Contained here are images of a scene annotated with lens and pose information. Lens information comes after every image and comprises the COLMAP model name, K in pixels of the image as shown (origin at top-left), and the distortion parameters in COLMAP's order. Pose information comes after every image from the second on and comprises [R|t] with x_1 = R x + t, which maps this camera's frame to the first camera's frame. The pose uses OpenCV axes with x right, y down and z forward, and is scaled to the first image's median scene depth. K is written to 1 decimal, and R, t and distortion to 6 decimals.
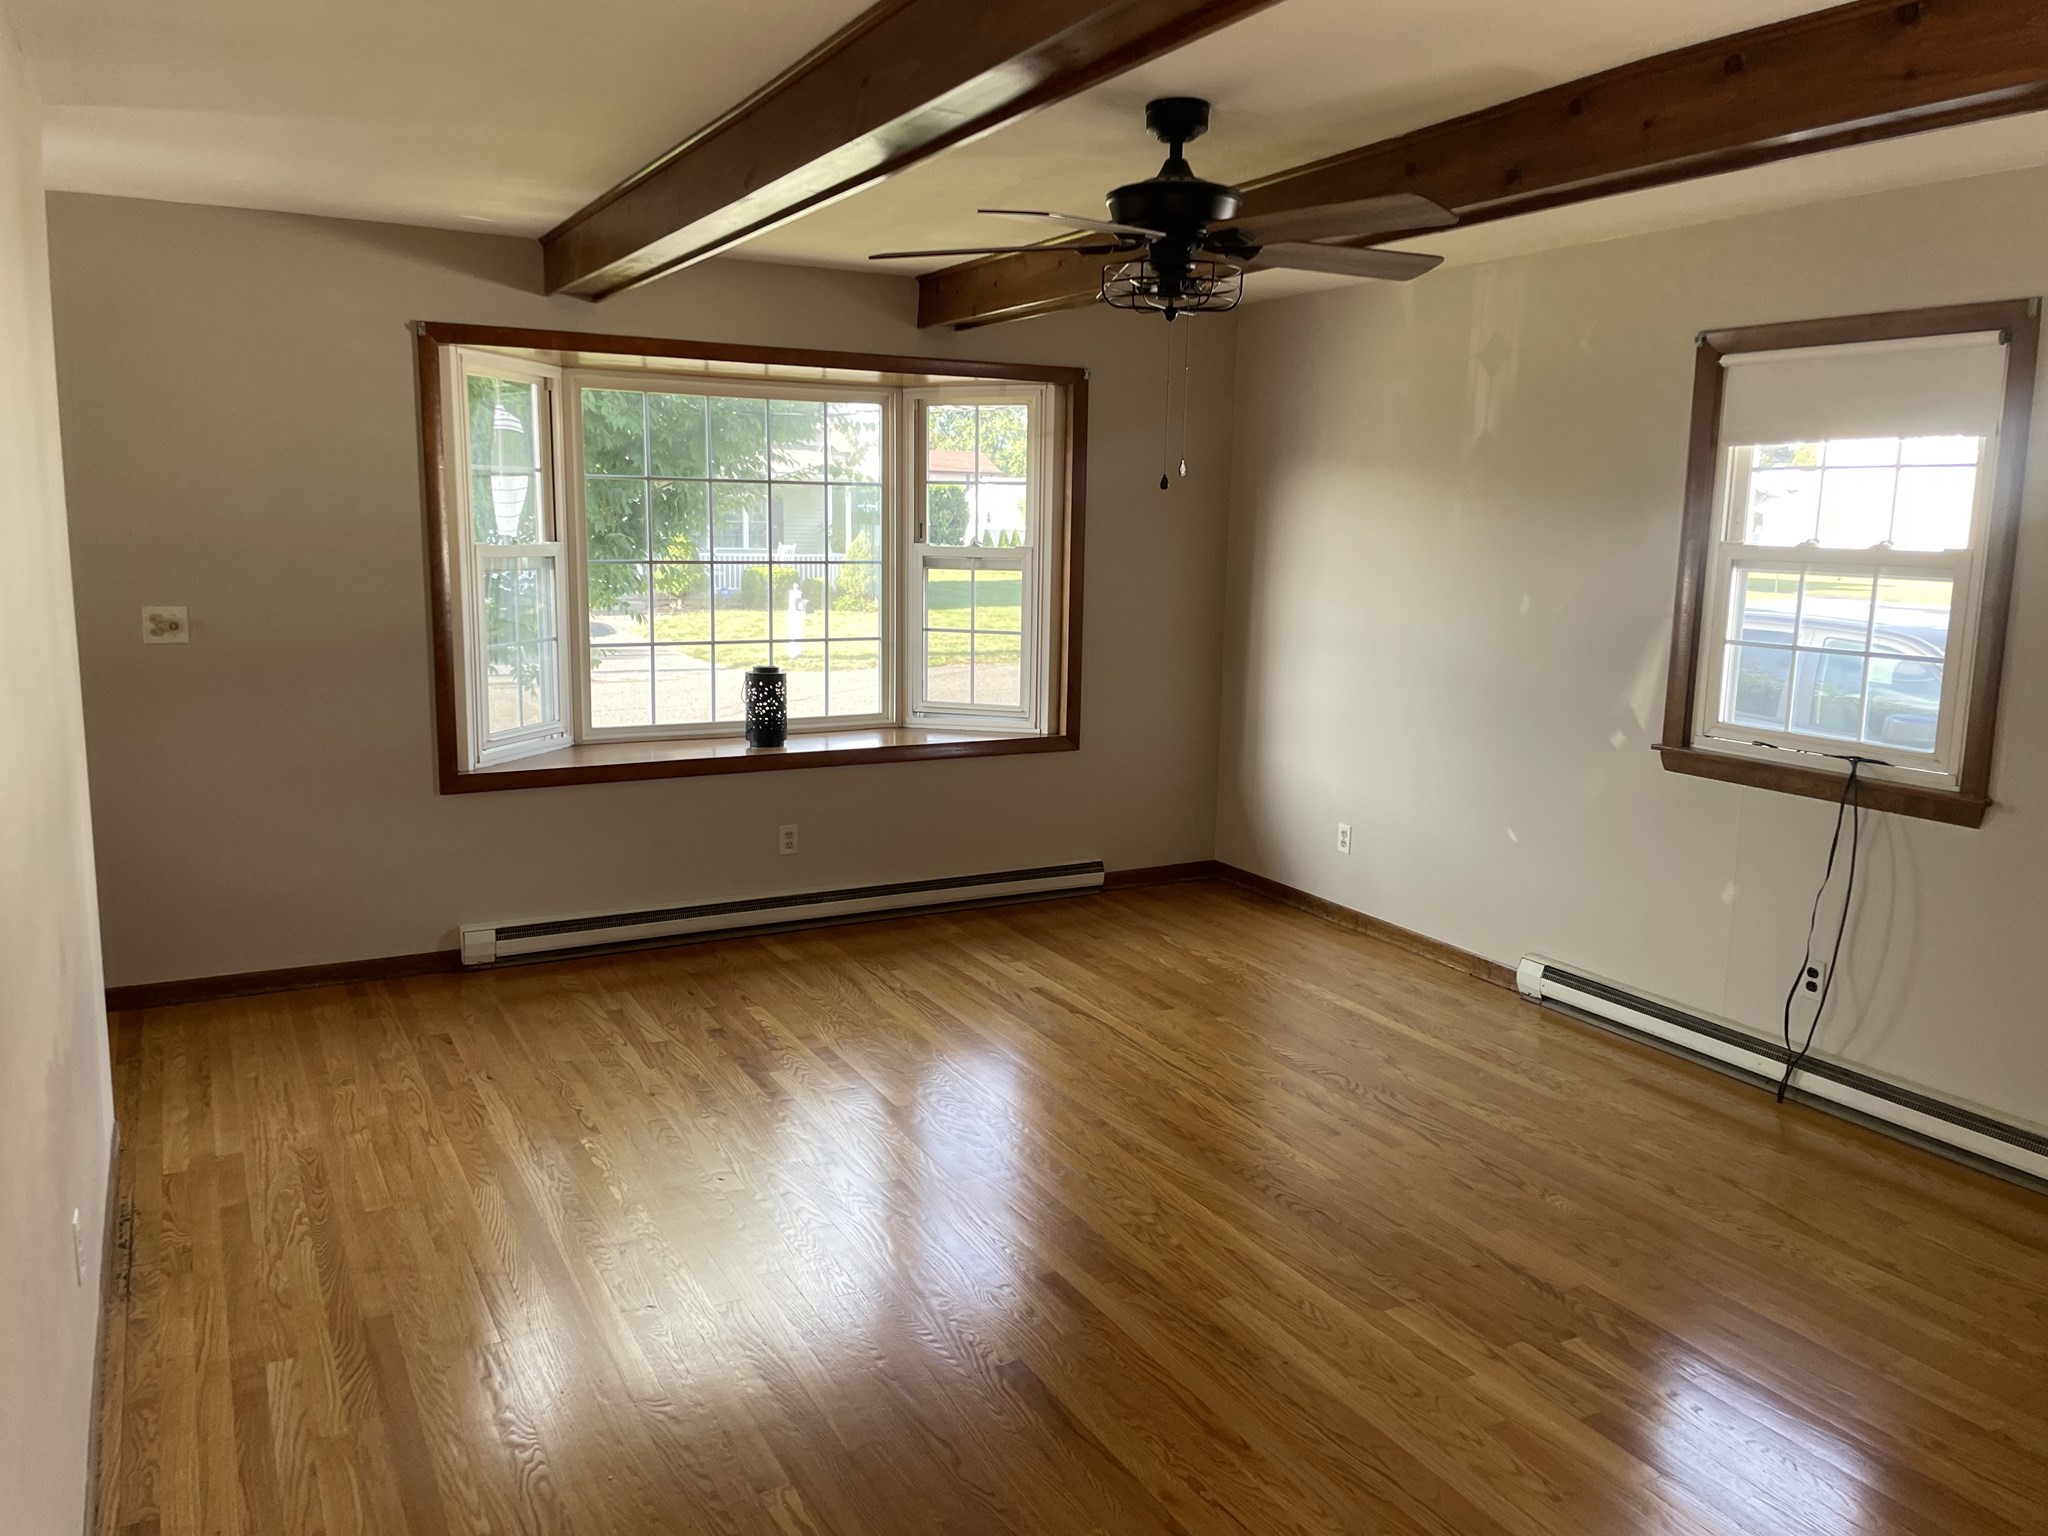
lens RADIAL K [[1557.1, 0, 1024.0], [0, 1557.1, 768.0], [0, 0, 1]] dist [0.105917, -0.121170]
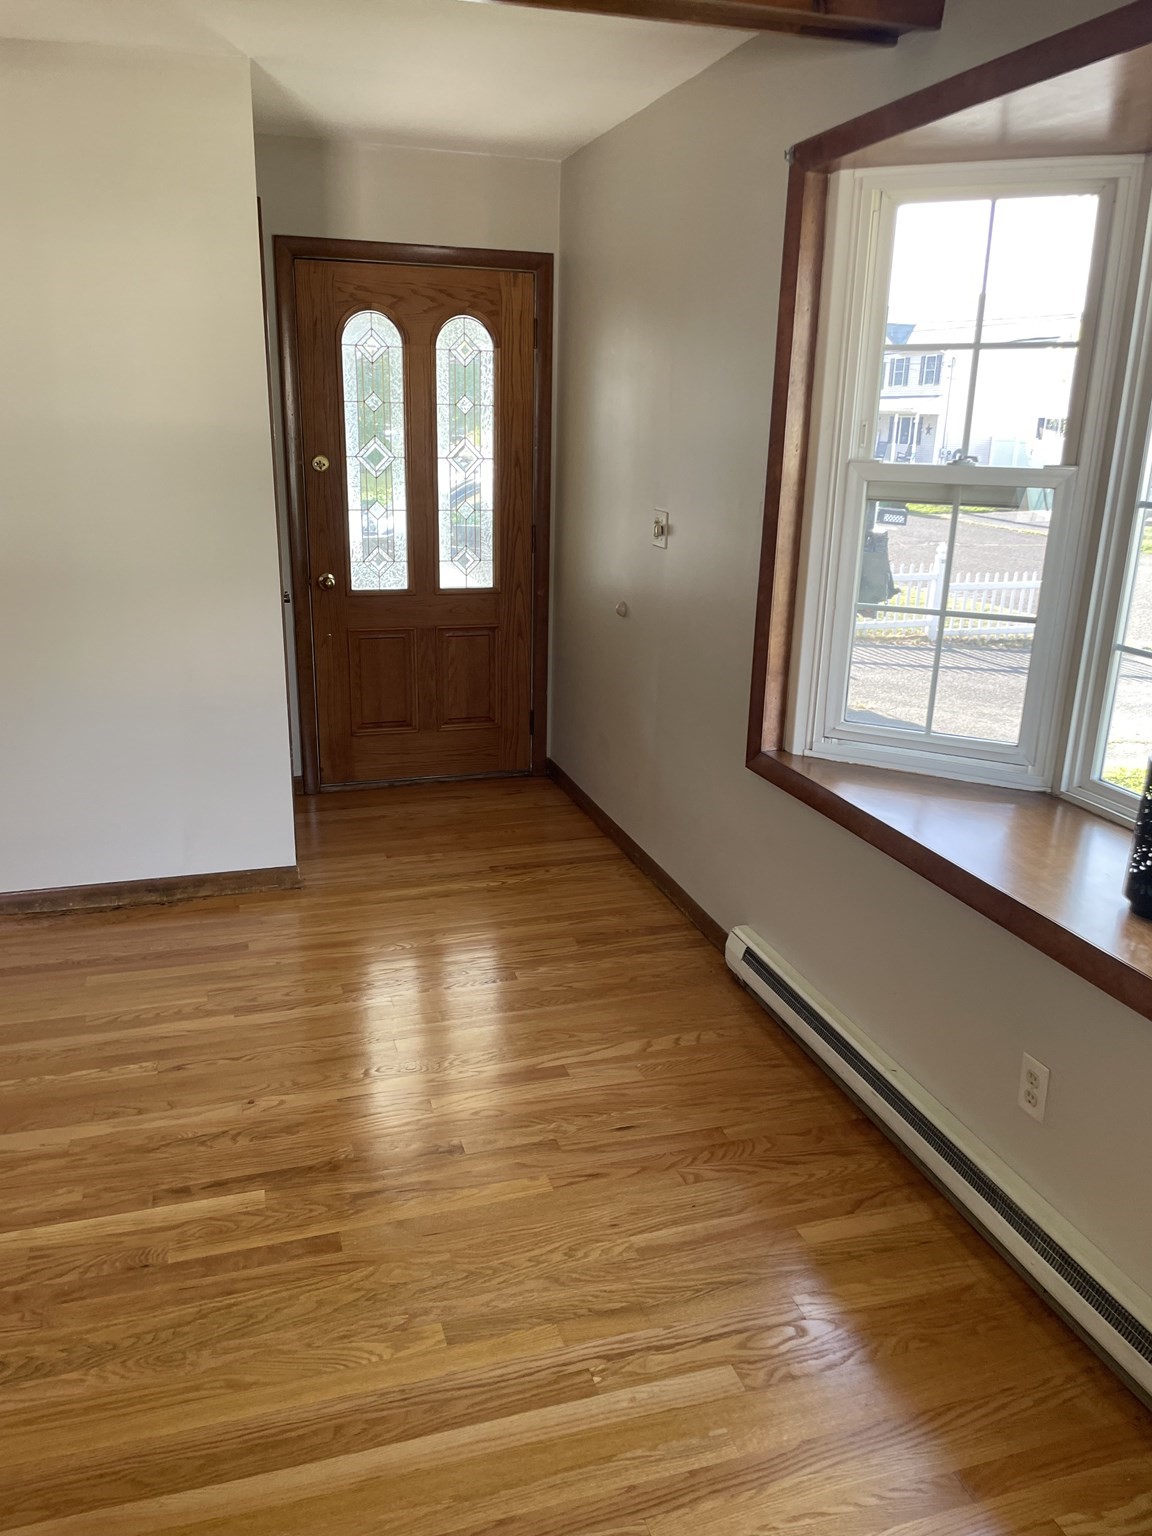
lens RADIAL K [[1167.8, 0, 559.2], [0, 1167.8, 771.9], [0, 0, 1]] dist [0.105917, -0.121170]
pose [[-0.200336, 0.271959, -0.941225, 0.223105], [-0.183648, 0.933248, 0.308743, -0.148226], [0.962361, 0.234706, -0.137018, 0.991256]]
